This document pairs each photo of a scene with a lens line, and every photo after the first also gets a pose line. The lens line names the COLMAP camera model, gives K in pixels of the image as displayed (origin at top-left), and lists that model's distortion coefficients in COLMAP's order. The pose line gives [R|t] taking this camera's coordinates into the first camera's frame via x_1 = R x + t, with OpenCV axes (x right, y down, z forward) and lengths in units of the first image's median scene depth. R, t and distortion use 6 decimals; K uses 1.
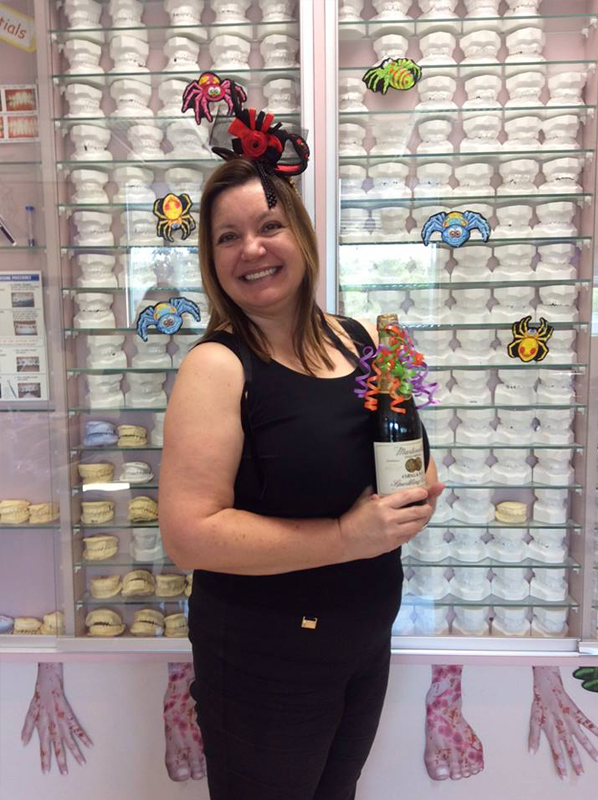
lens RADIAL K [[601.7, 0, 246.7], [0, 601.7, 395.9], [0, 0, 1]] dist [0.077649, -0.079002]
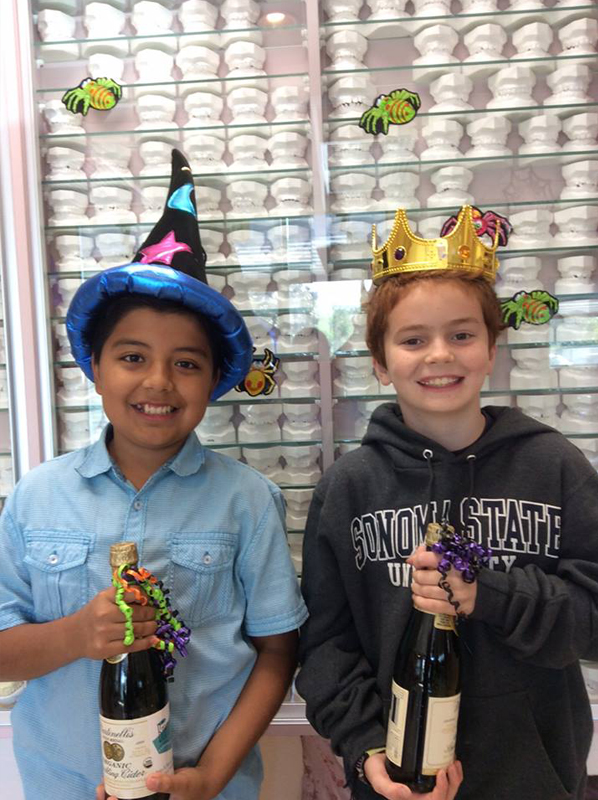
lens RADIAL K [[670.8, 0, 286.3], [0, 670.8, 400.4], [0, 0, 1]] dist [0.111774, -0.169754]
pose [[0.999508, -0.029185, -0.011525, 0.515599], [0.028667, 0.998669, -0.042881, -0.004153], [0.012761, 0.042529, 0.999014, -0.020152]]
